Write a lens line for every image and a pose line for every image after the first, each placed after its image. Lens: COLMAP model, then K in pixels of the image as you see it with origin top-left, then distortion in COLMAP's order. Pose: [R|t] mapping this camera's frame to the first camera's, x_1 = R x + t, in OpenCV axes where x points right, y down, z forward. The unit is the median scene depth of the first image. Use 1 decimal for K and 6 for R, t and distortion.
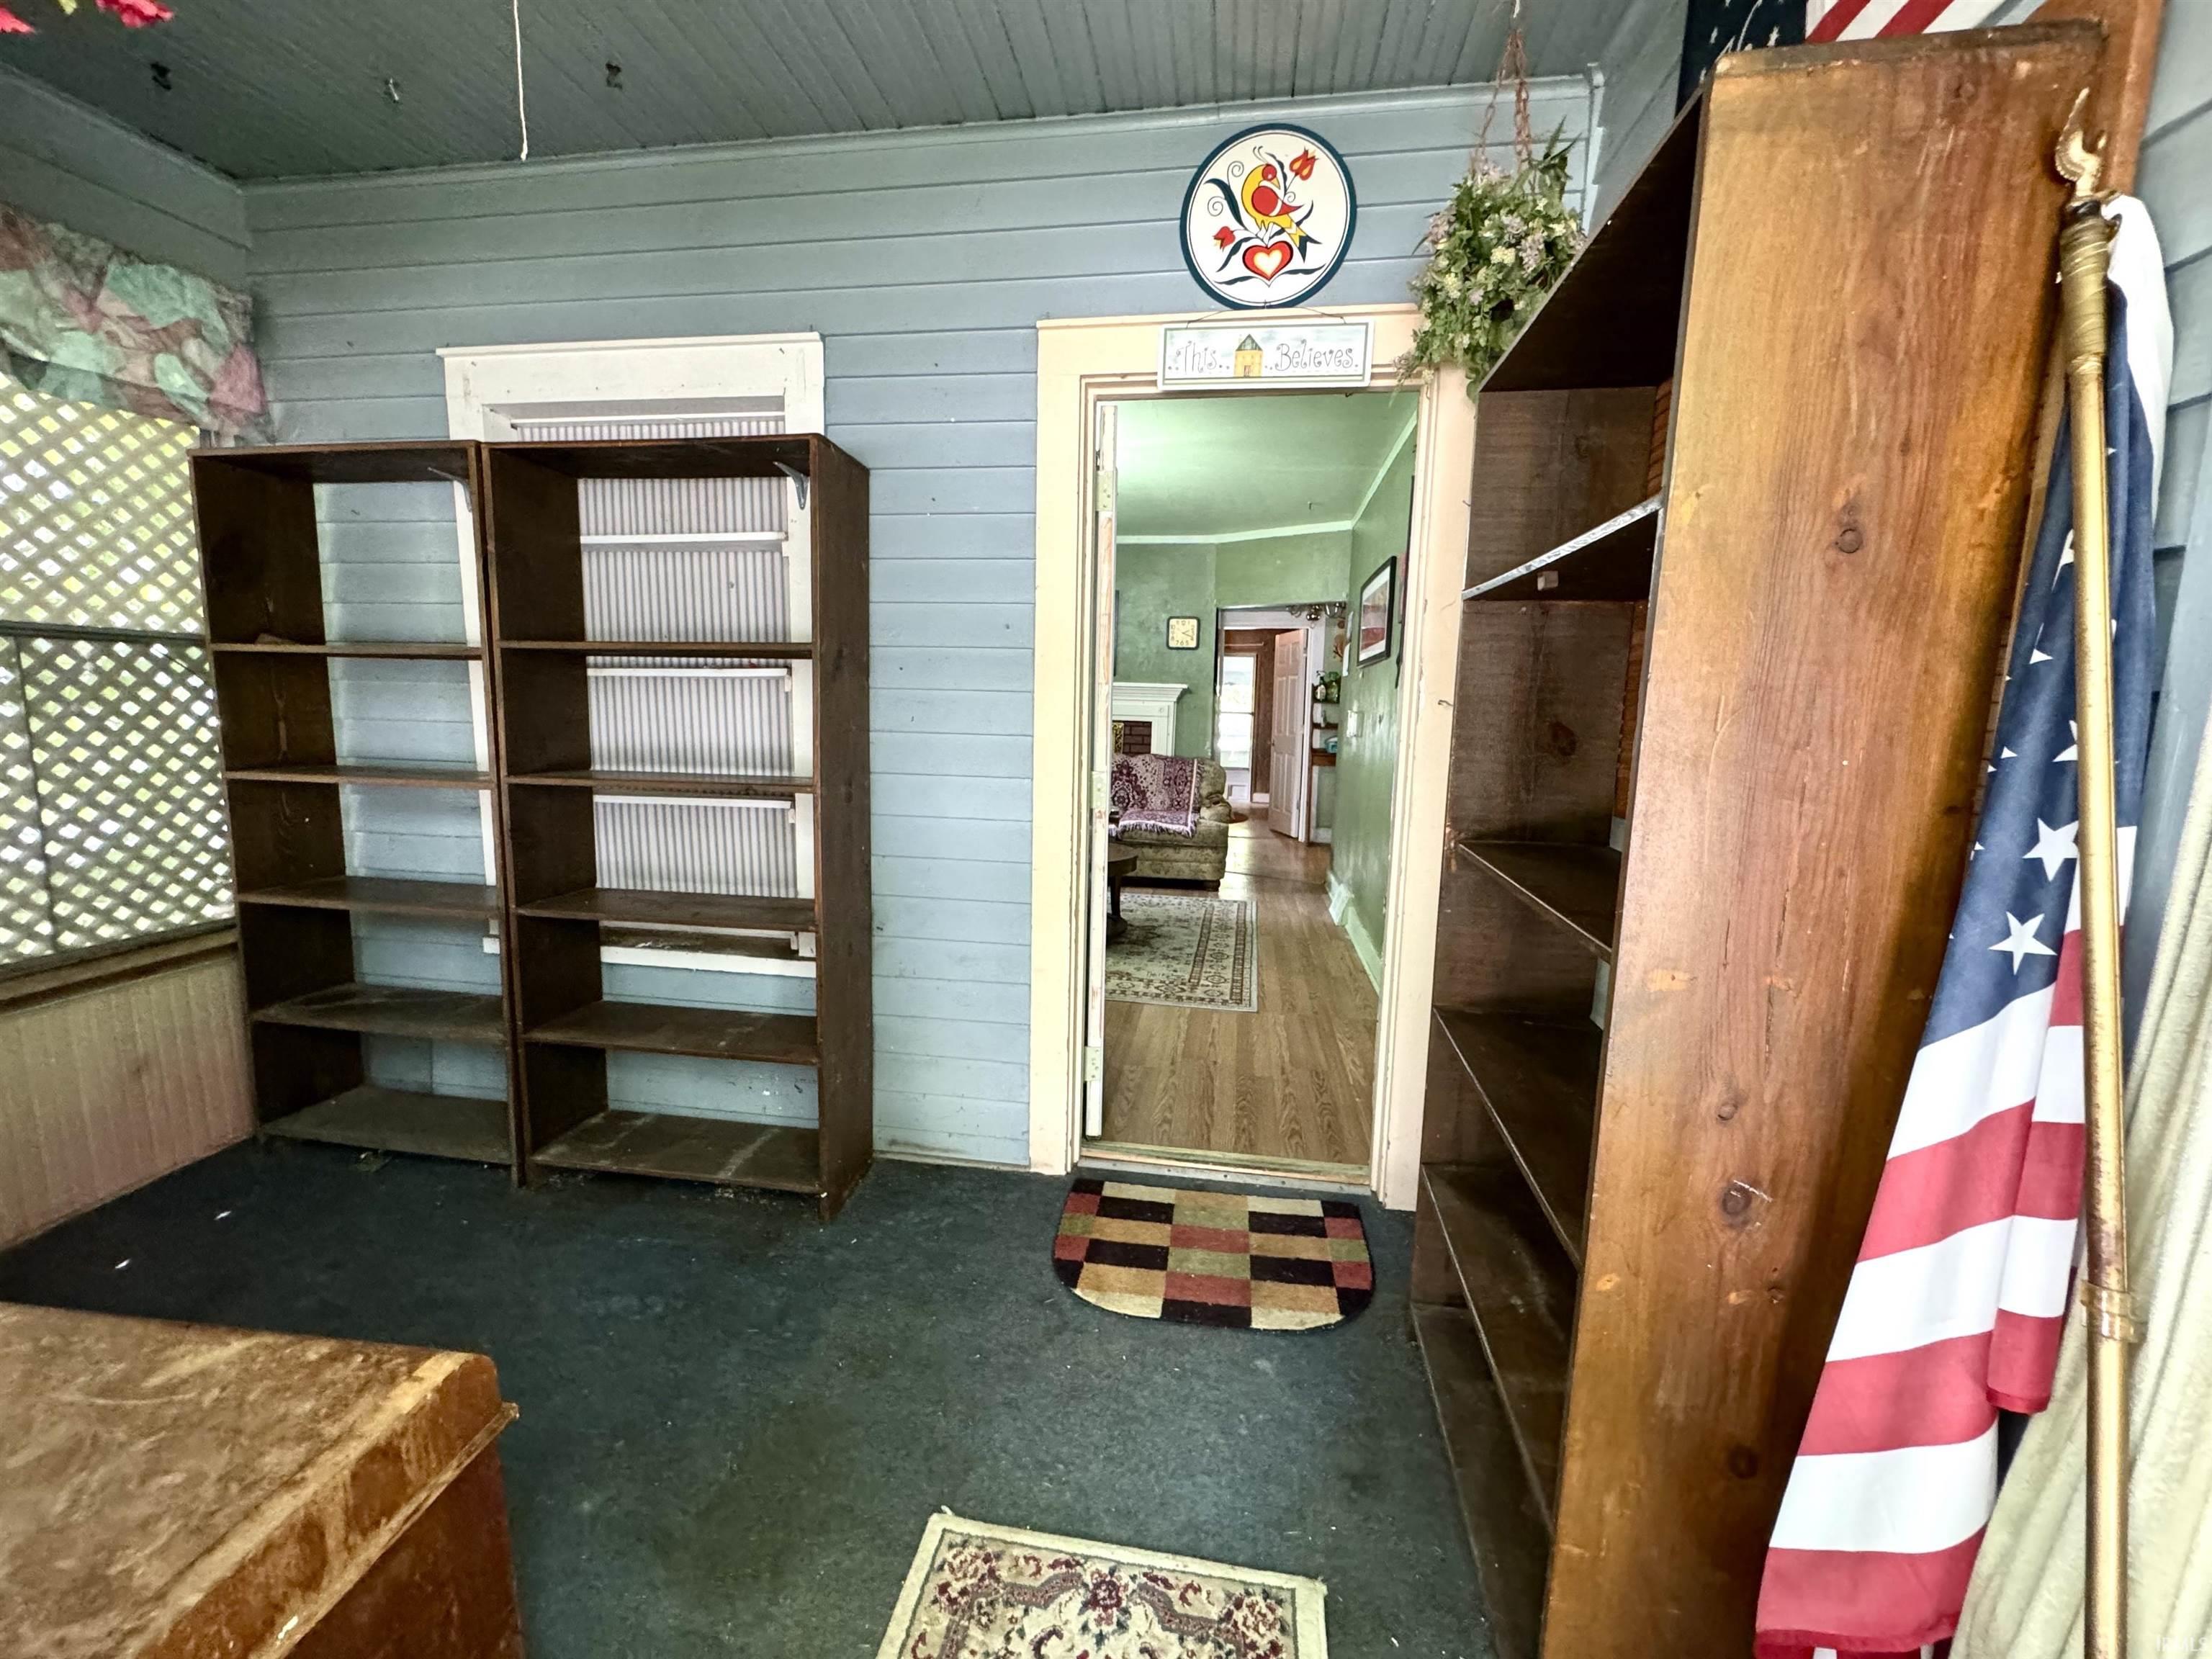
lens RADIAL K [[884.6, 0, 1109.5], [0, 884.6, 838.3], [0, 0, 1]] dist [-0.002828, 0.000447]
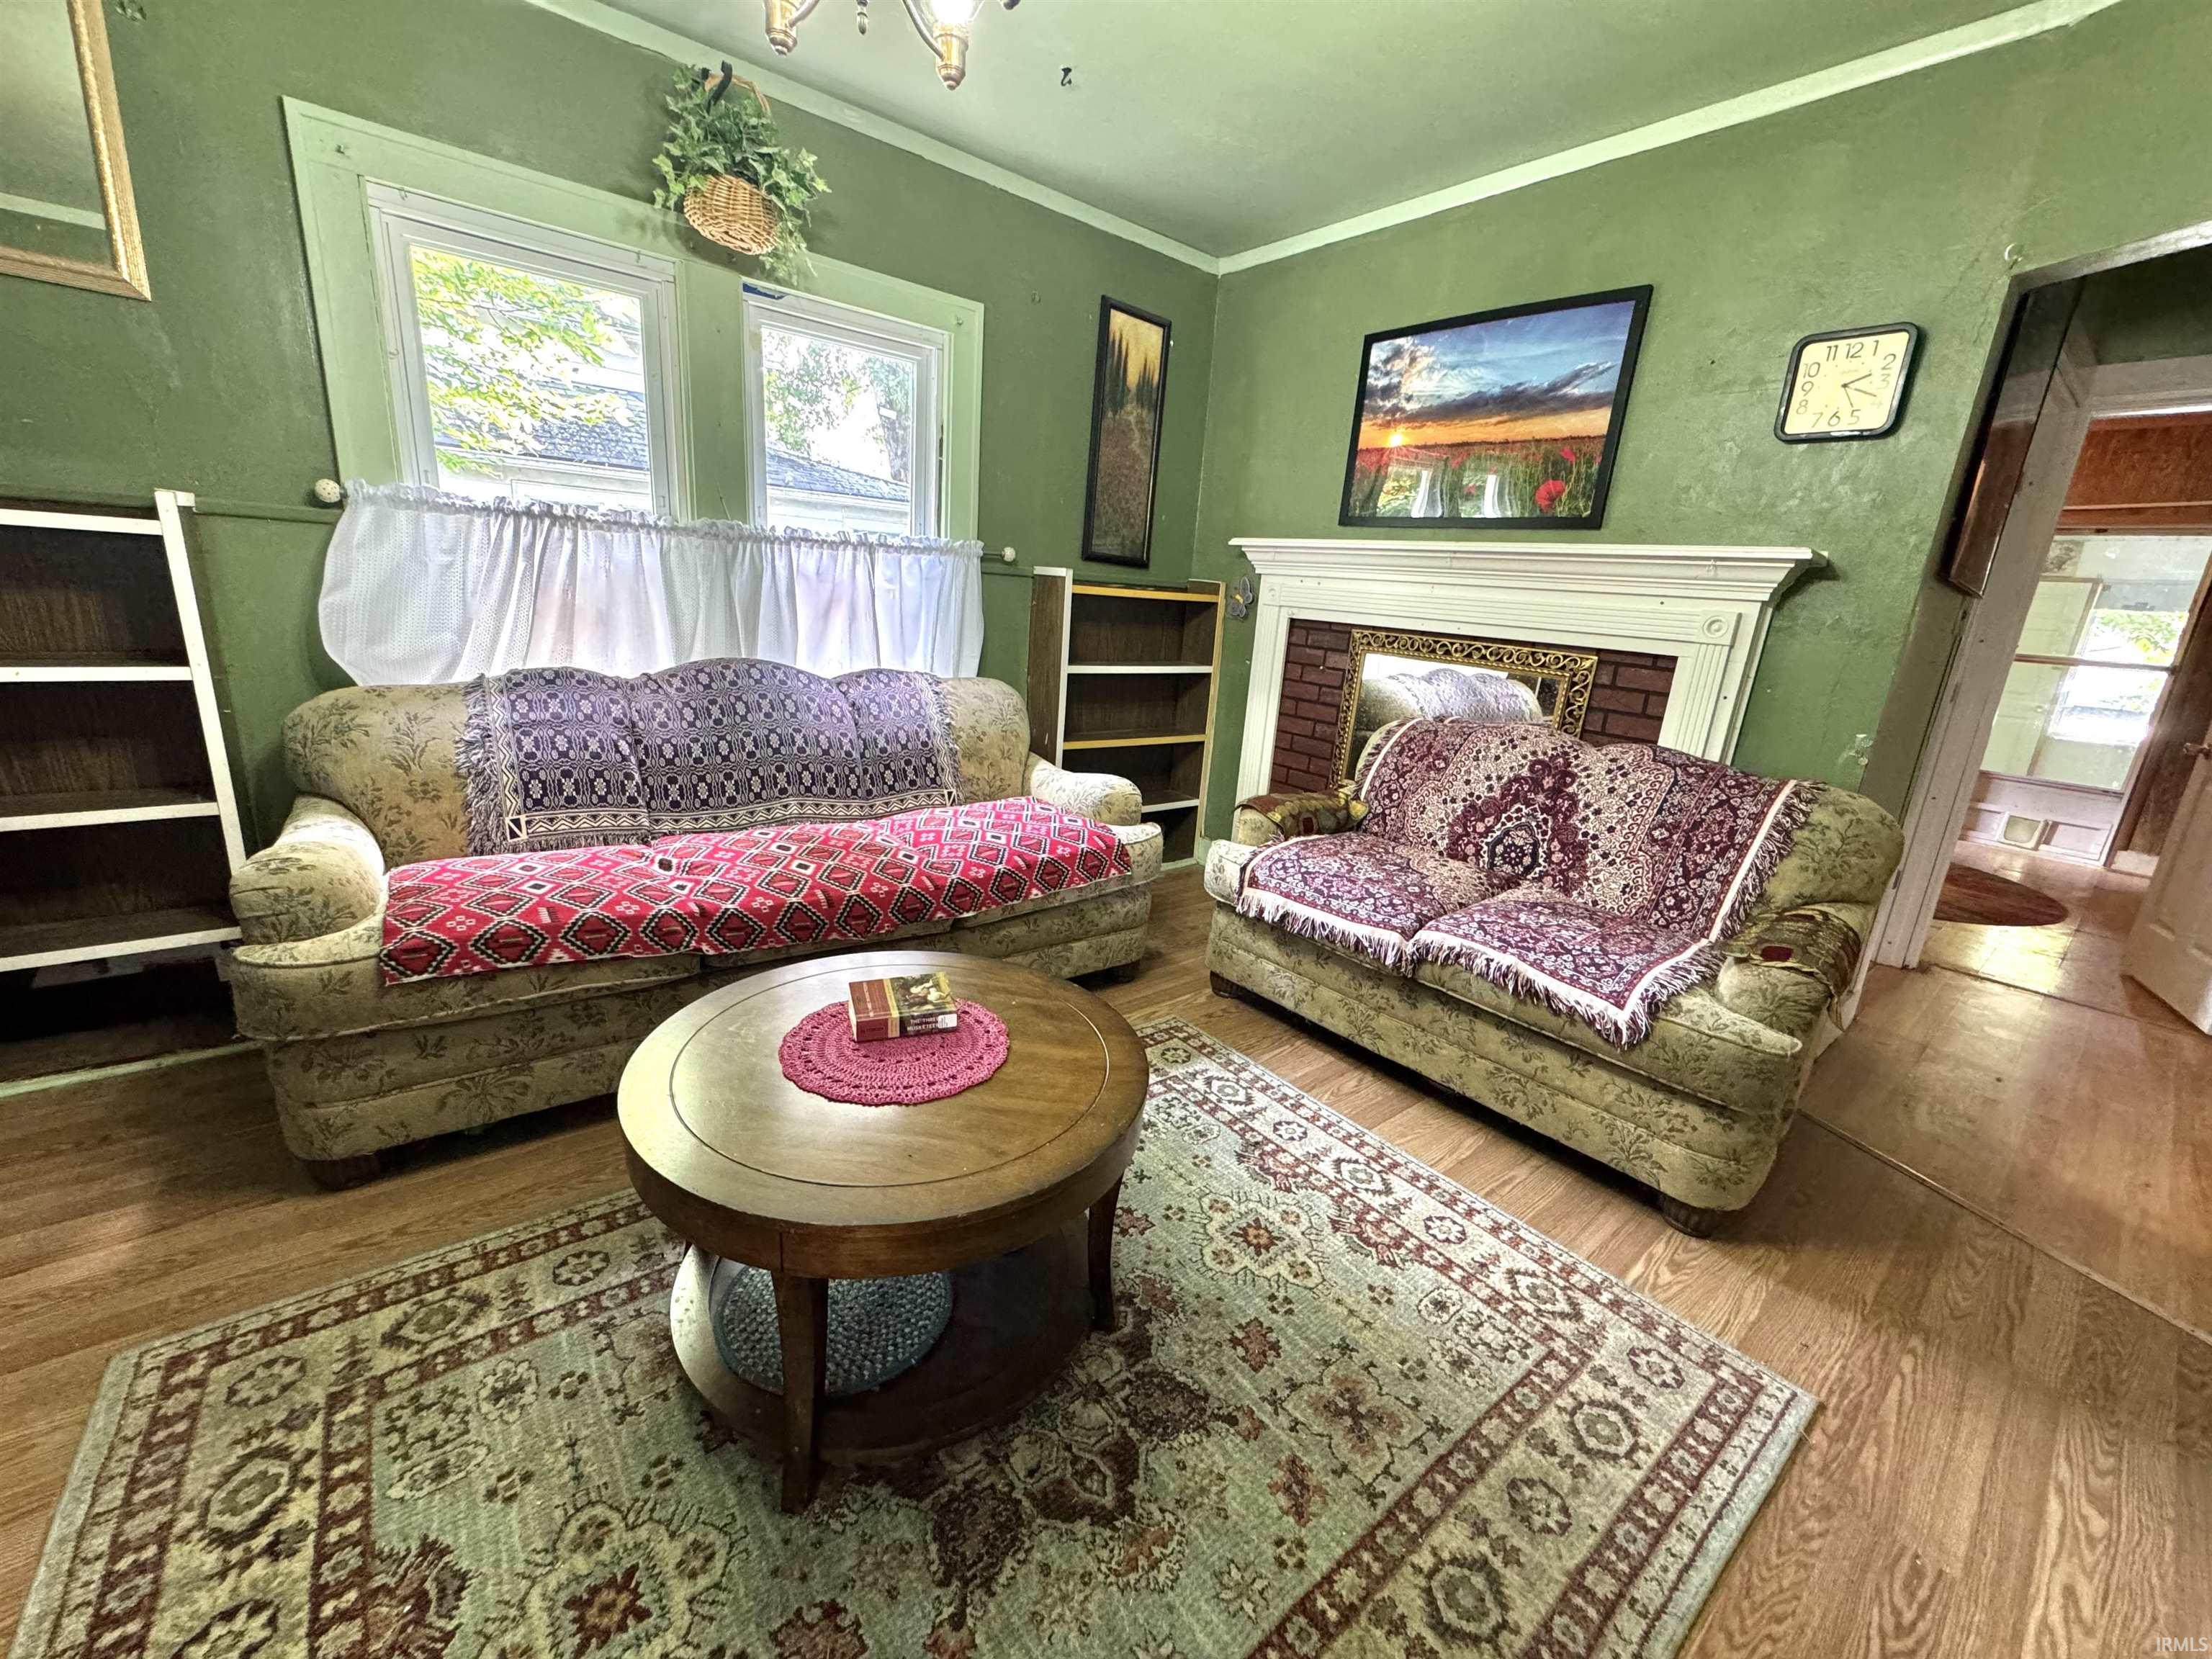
lens RADIAL K [[884.6, 0, 1106.0], [0, 884.6, 828.4], [0, 0, 1]] dist [-0.002828, 0.000447]
pose [[0.736912, 0.208174, -0.643136, 0.130669], [-0.154949, 0.978088, 0.139052, -0.082905], [0.657991, -0.002816, 0.753021, 0.611689]]
